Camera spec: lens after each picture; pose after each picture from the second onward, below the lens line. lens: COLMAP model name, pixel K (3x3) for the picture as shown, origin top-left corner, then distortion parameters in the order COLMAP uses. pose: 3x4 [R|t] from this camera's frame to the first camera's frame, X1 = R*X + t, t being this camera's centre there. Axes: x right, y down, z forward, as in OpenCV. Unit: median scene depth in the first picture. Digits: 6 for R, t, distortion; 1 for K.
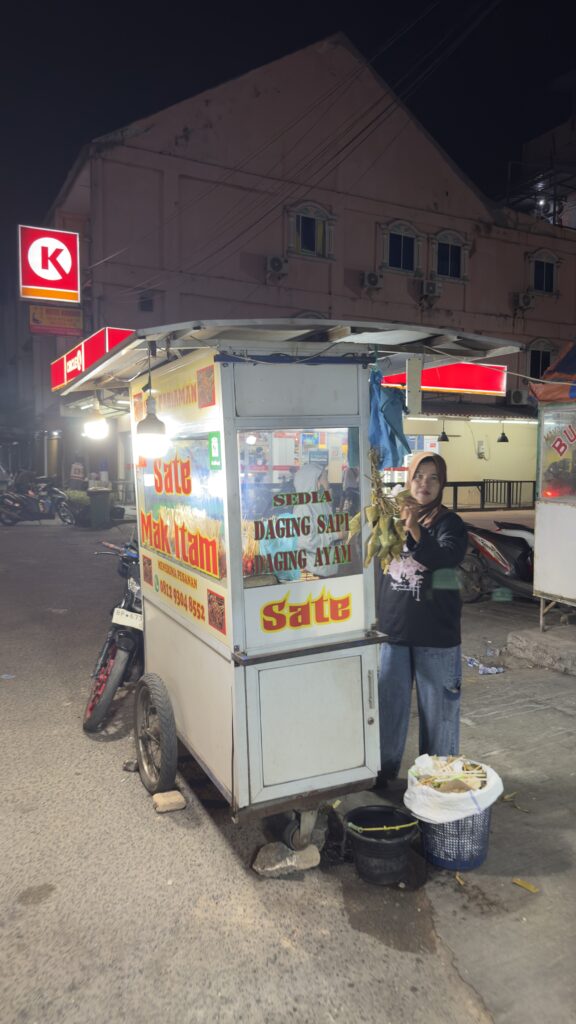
lens RADIAL K [[732.7, 0, 314.9], [0, 732.7, 511.4], [0, 0, 1]] dist [0.079618, -0.128756]
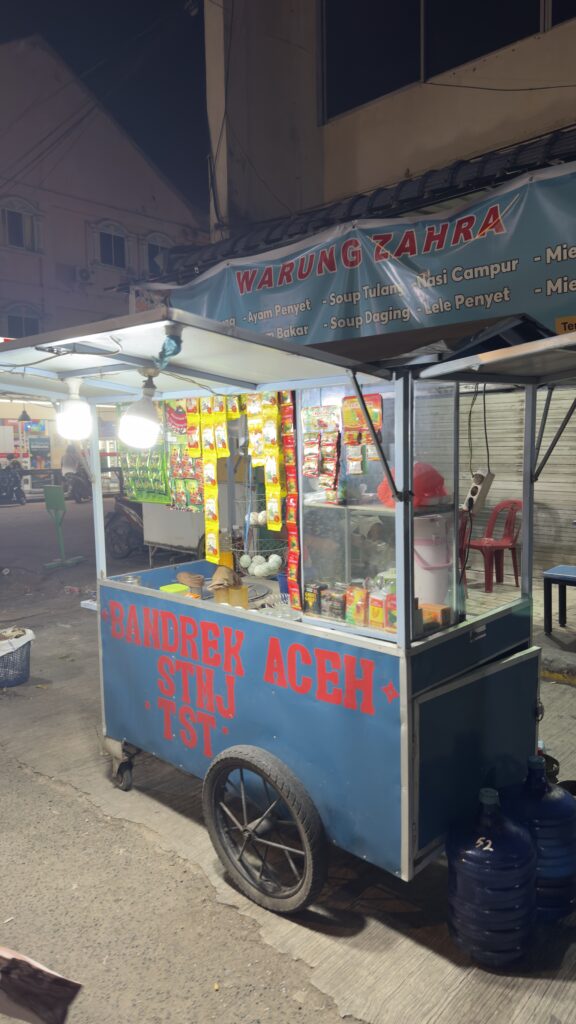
lens RADIAL K [[710.6, 0, 302.7], [0, 710.6, 518.1], [0, 0, 1]] dist [0.070648, -0.111709]
pose [[0.948457, -0.051977, 0.312613, 0.040806], [0.041320, 0.998320, 0.040624, 0.005386], [-0.314200, -0.025613, 0.949011, -0.096665]]
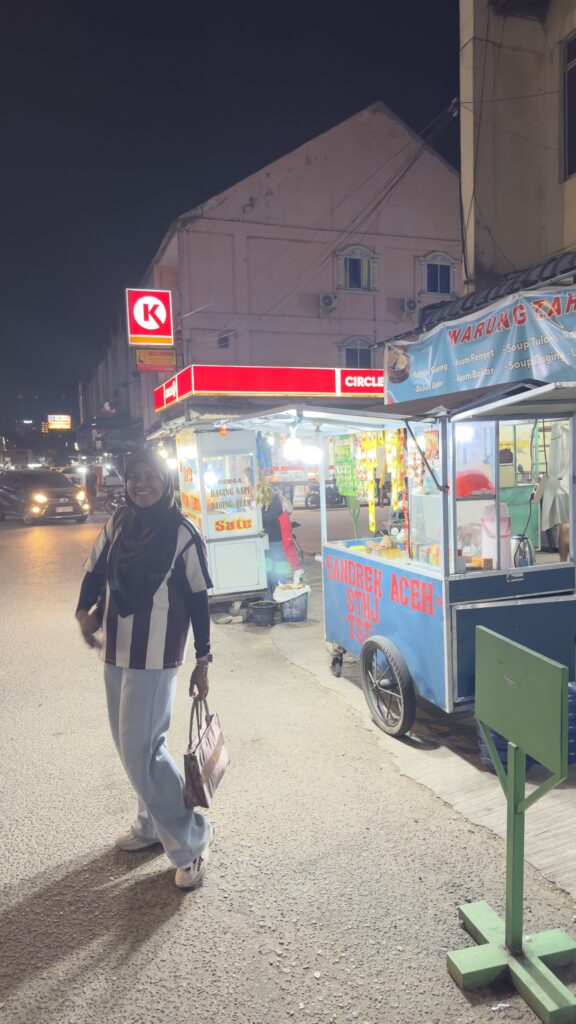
lens RADIAL K [[710.6, 0, 302.7], [0, 710.6, 518.1], [0, 0, 1]] dist [0.070648, -0.111709]
pose [[0.988662, -0.022334, -0.148487, 0.078479], [0.024209, 0.999648, 0.010831, 0.011716], [0.148193, -0.014303, 0.988855, -0.189461]]
